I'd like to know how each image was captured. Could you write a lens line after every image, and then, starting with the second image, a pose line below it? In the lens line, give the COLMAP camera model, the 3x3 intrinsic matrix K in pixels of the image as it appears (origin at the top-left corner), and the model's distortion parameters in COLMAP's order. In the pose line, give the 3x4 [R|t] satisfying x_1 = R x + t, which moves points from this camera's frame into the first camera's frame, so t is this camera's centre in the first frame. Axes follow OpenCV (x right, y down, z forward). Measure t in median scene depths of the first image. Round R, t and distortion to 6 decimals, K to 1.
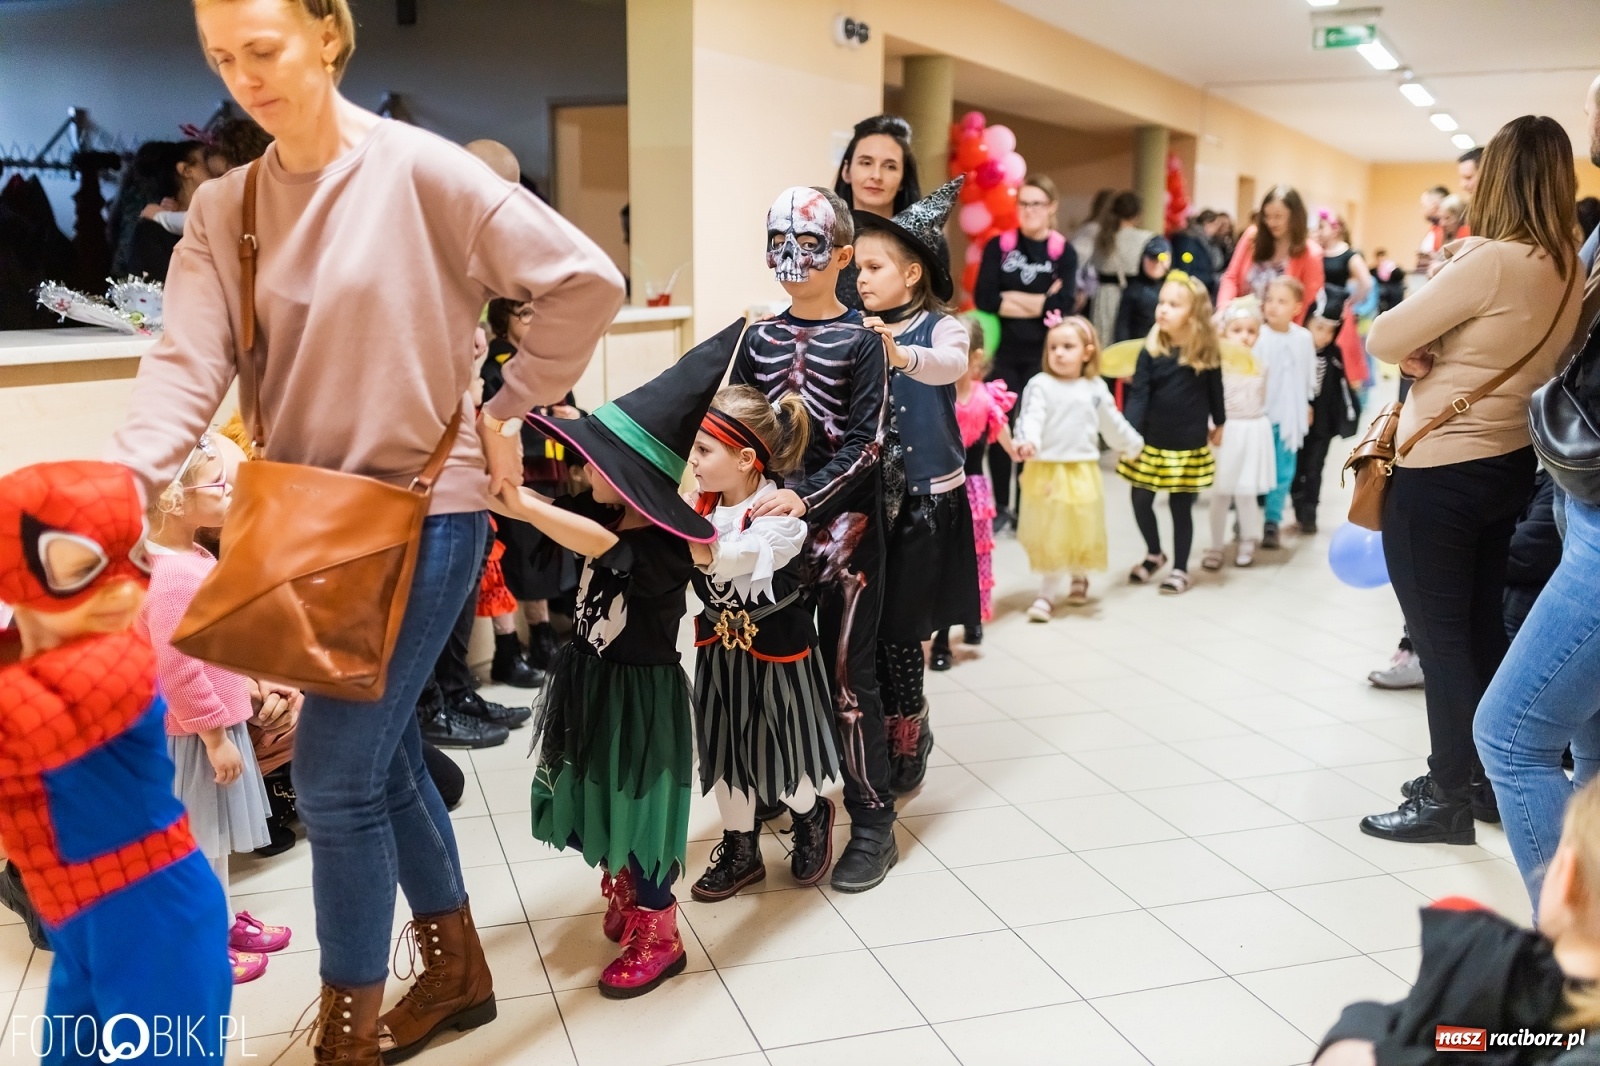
lens RADIAL K [[1507.6, 0, 800.0], [0, 1507.6, 533.0], [0, 0, 1]] dist [0.002065, 0.008707]
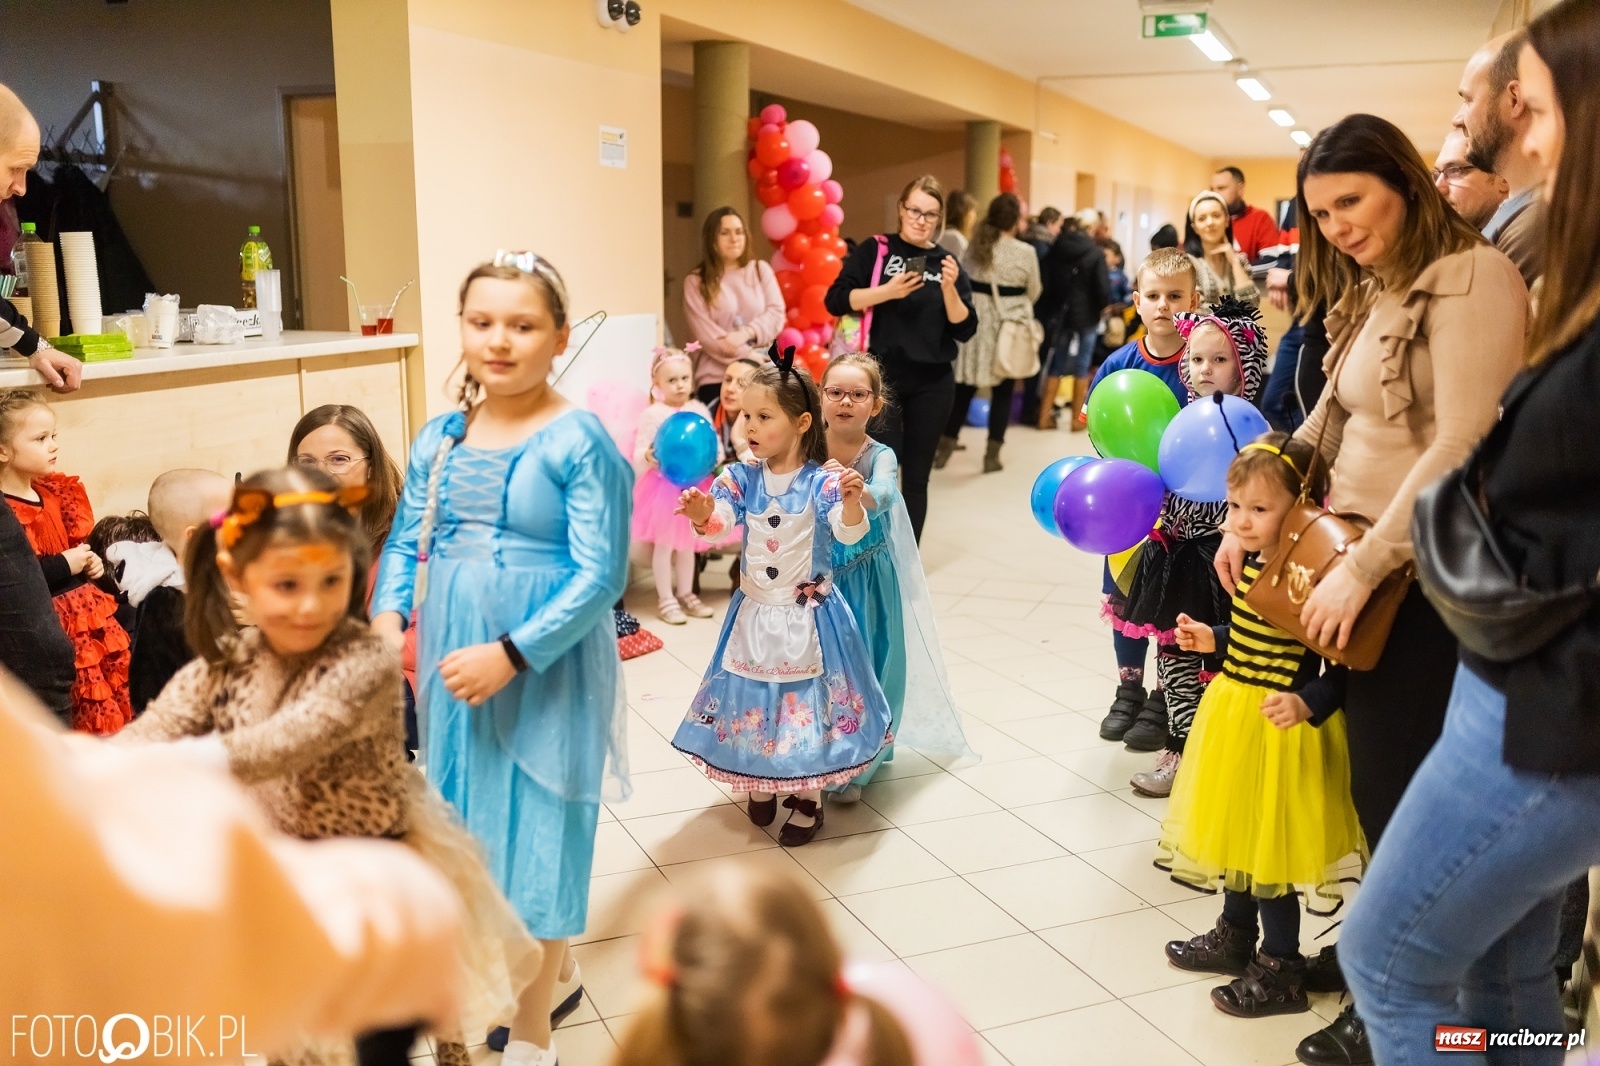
lens RADIAL K [[1507.6, 0, 800.0], [0, 1507.6, 533.0], [0, 0, 1]] dist [0.002065, 0.008707]
pose [[0.995936, -0.023242, 0.087009, 0.055863], [0.023041, 0.999729, 0.003307, -0.031562], [-0.087062, -0.001289, 0.996202, 0.122359]]
